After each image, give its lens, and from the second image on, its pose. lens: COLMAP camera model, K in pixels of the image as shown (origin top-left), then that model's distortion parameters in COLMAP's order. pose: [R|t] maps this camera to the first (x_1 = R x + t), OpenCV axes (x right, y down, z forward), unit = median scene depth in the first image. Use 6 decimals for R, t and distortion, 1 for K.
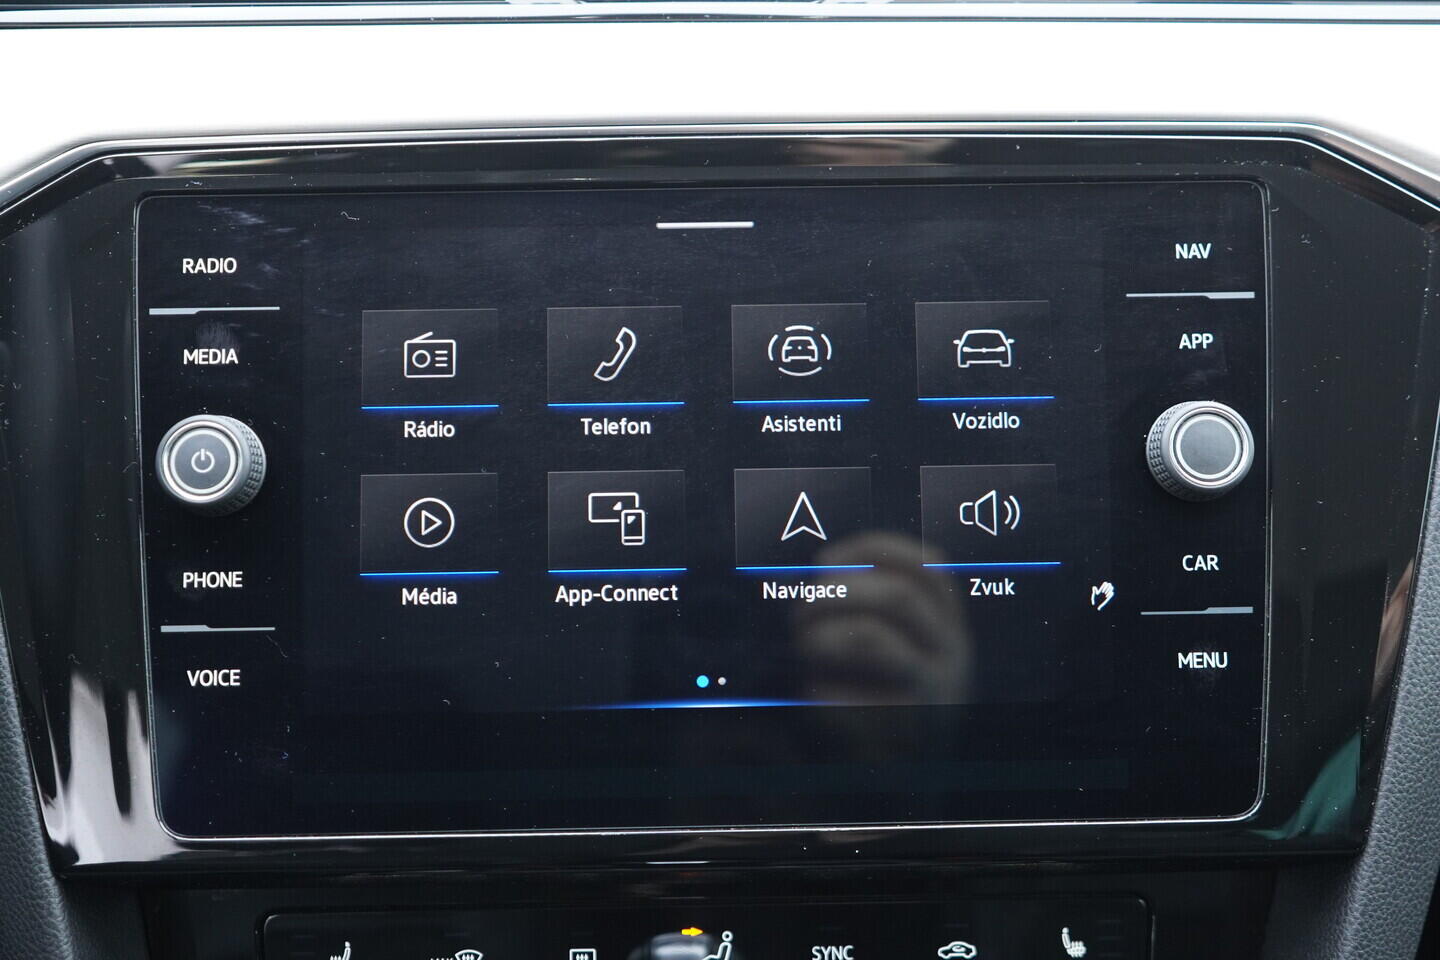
lens RADIAL K [[1473.4, 0, 721.6], [0, 1473.4, 477.6], [0, 0, 1]] dist [0.005256, 0.000000]
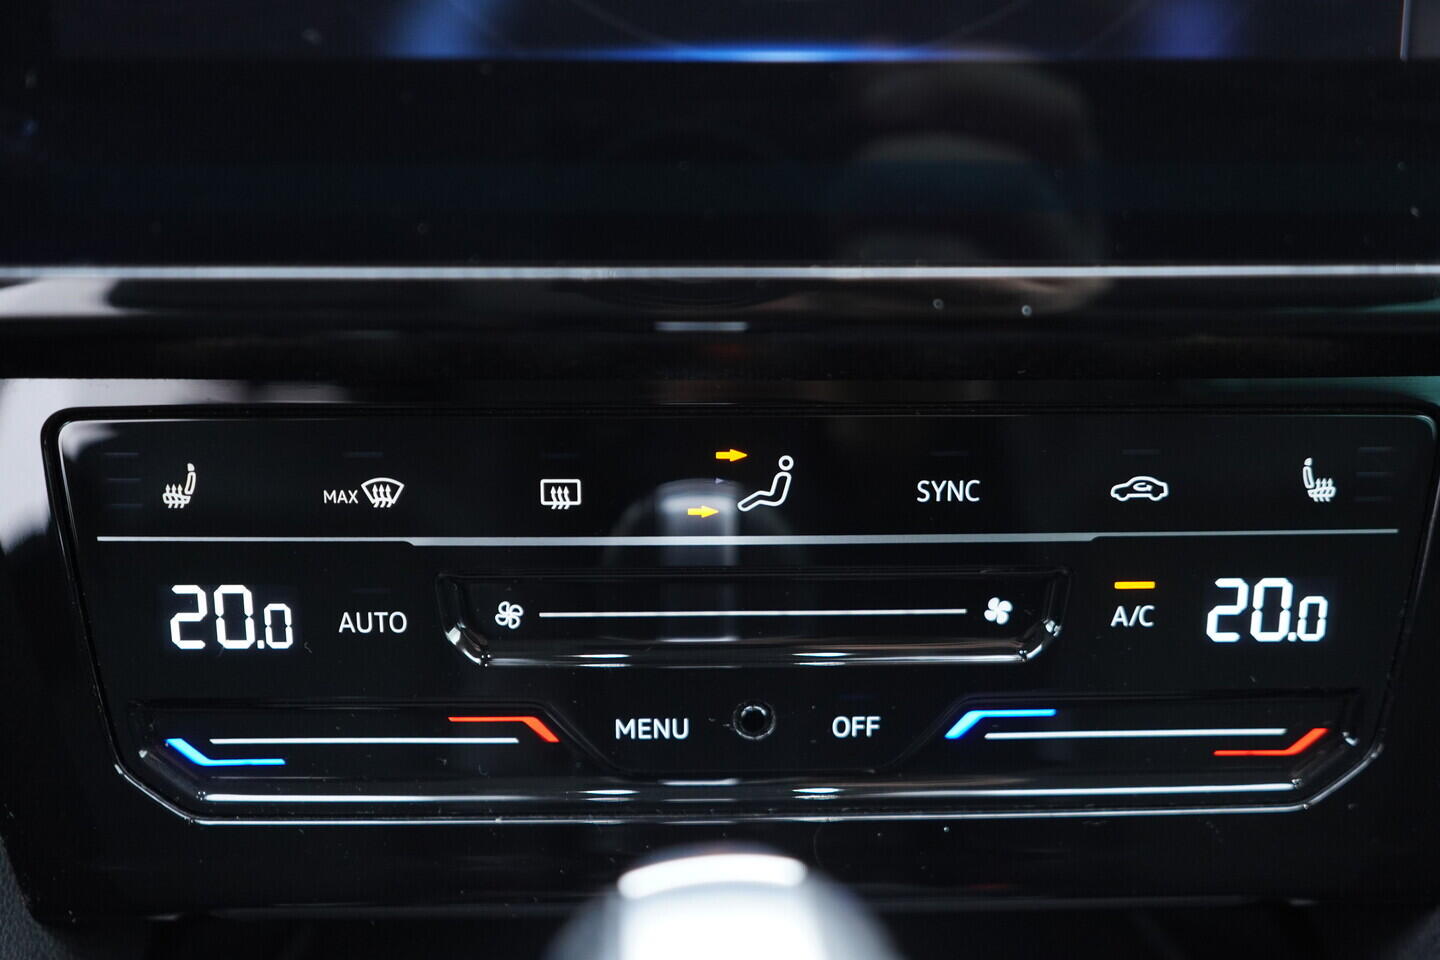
lens RADIAL K [[1473.4, 0, 729.7], [0, 1473.4, 484.5], [0, 0, 1]] dist [0.005256, 0.000000]
pose [[0.999780, 0.012913, 0.016547, -0.033008], [-0.016681, 0.967325, 0.252989, 0.168133], [-0.012740, -0.253210, 0.967328, 0.400854]]
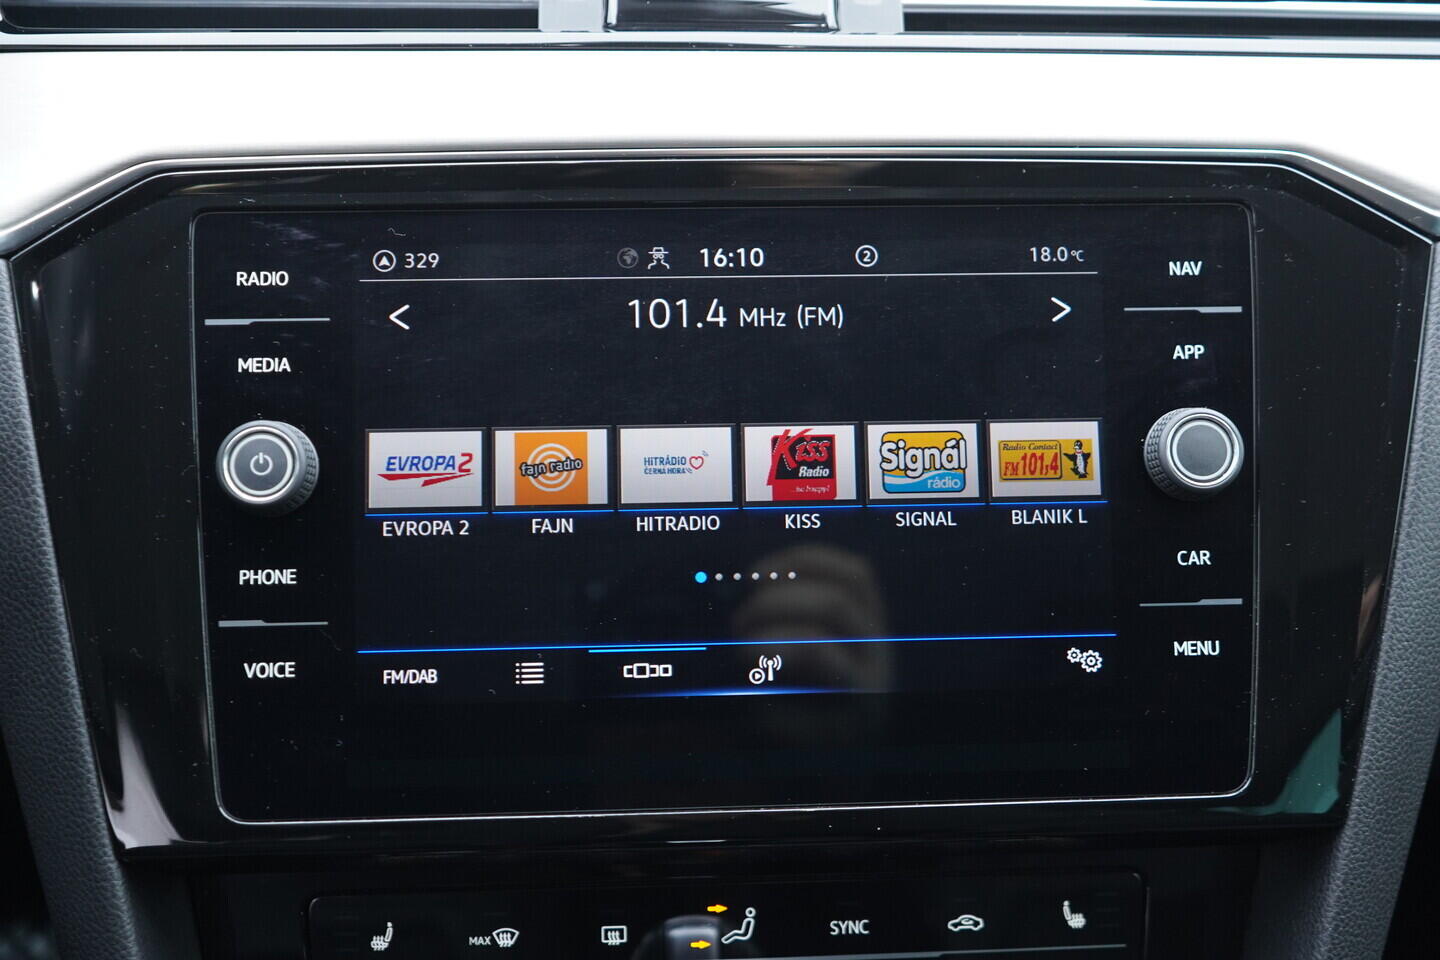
lens RADIAL K [[1473.4, 0, 722.0], [0, 1473.4, 474.4], [0, 0, 1]] dist [0.005256, 0.000000]
pose [[0.999334, -0.001129, 0.036478, -0.058312], [0.001293, 0.999989, -0.004479, 0.001162], [-0.036472, 0.004523, 0.999324, -0.063162]]
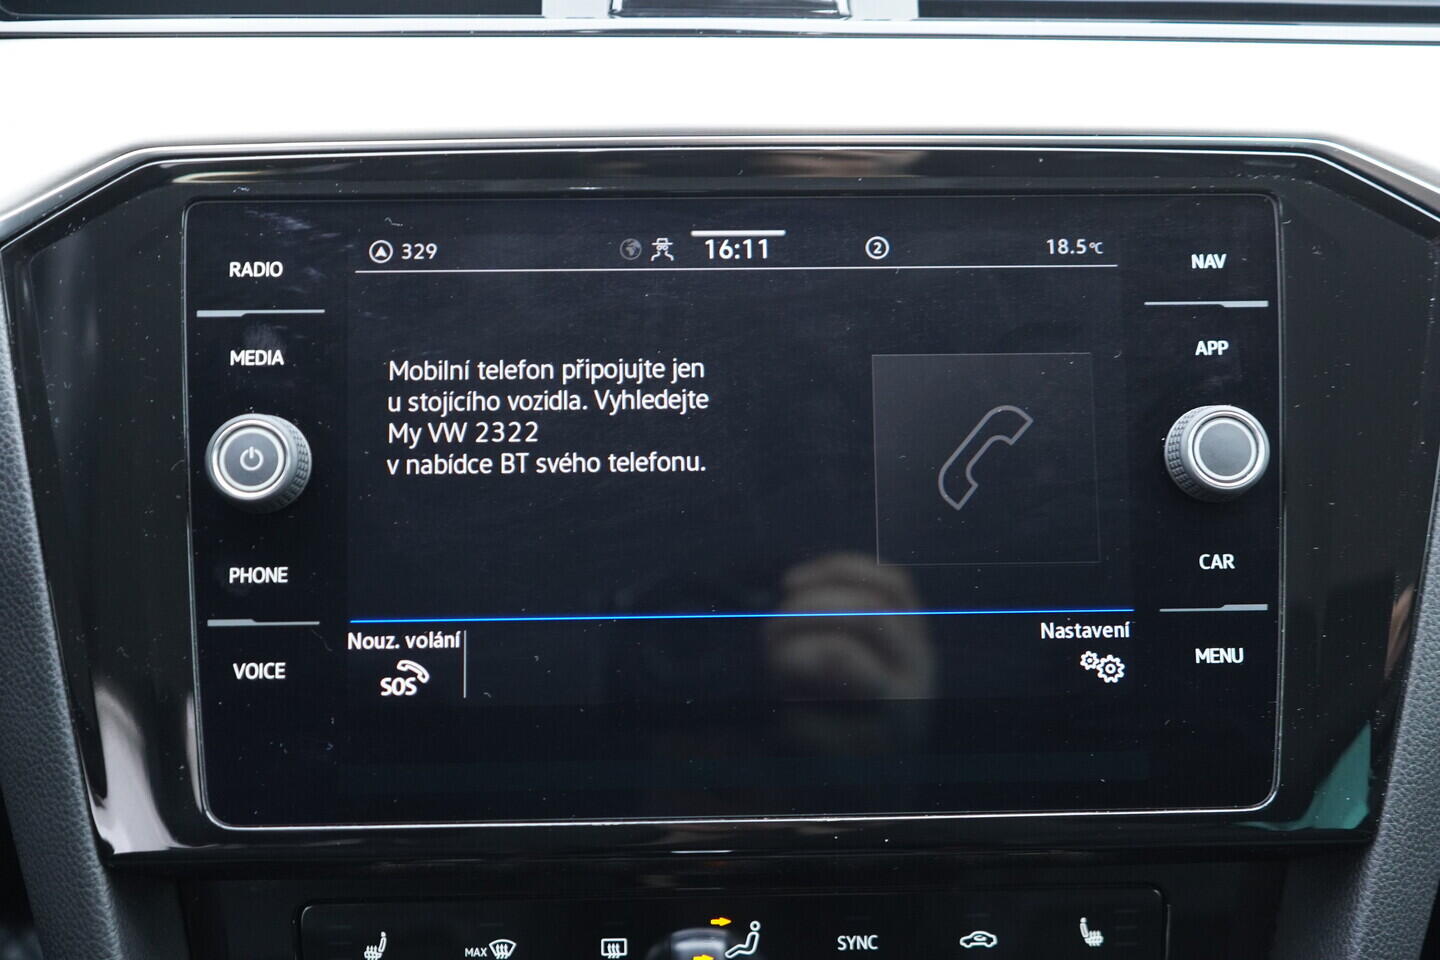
lens RADIAL K [[1473.4, 0, 722.1], [0, 1473.4, 474.2], [0, 0, 1]] dist [0.005256, 0.000000]
pose [[0.999860, 0.003963, 0.016244, -0.039223], [-0.003770, 0.999922, -0.011868, 0.009903], [-0.016290, 0.011805, 0.999798, -0.029971]]
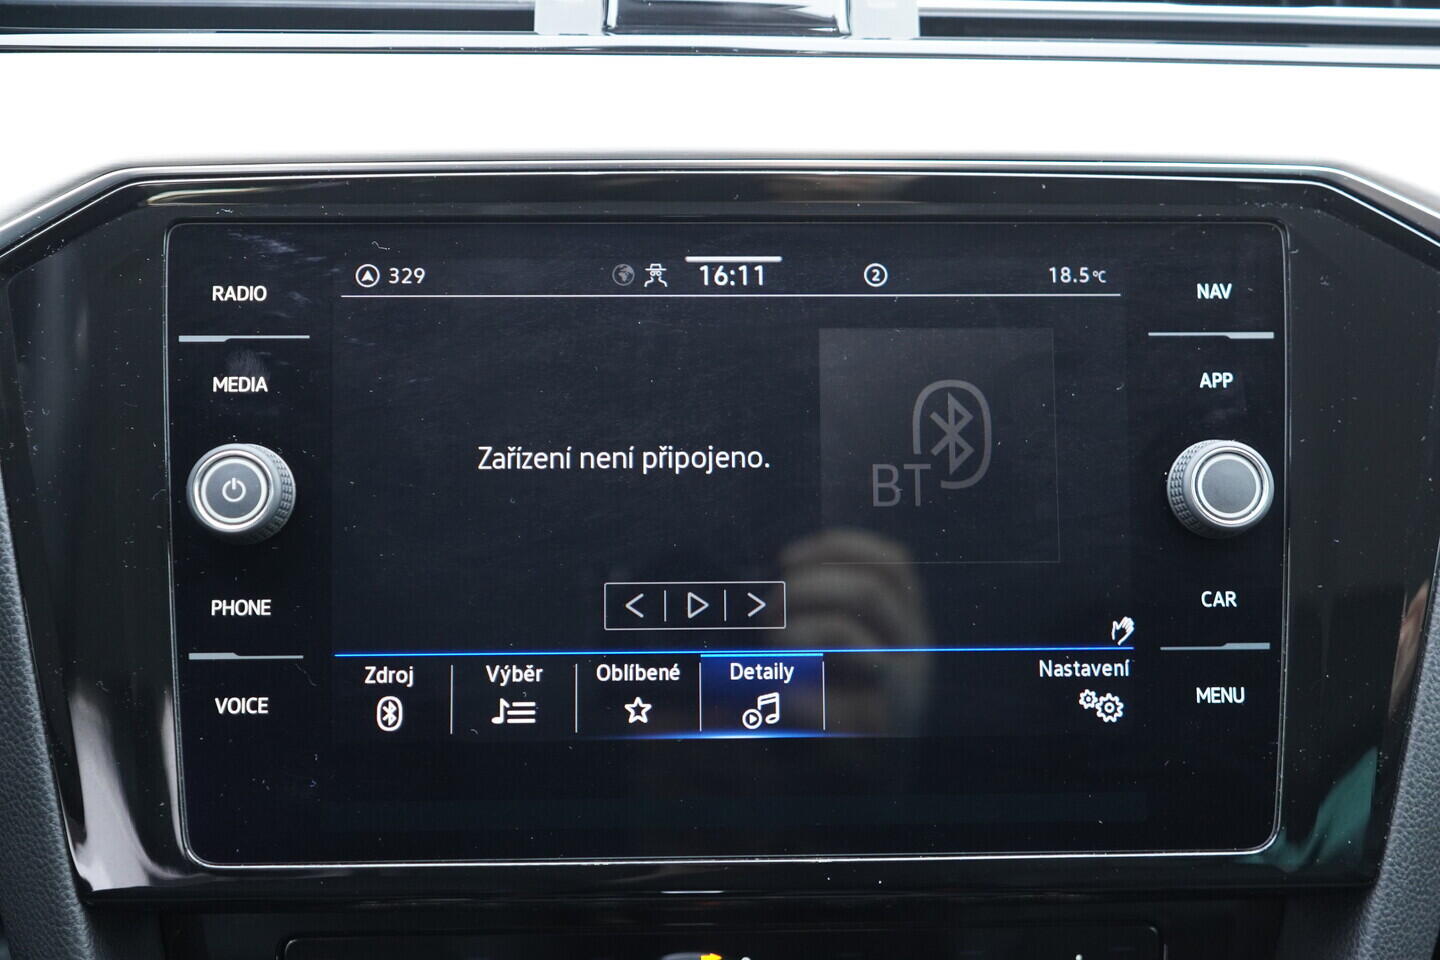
lens RADIAL K [[1473.4, 0, 723.7], [0, 1473.4, 475.1], [0, 0, 1]] dist [0.005256, 0.000000]
pose [[0.999762, 0.010401, 0.019160, -0.036328], [-0.010464, 0.999940, 0.003188, -0.026961], [-0.019125, -0.003388, 0.999811, -0.008892]]
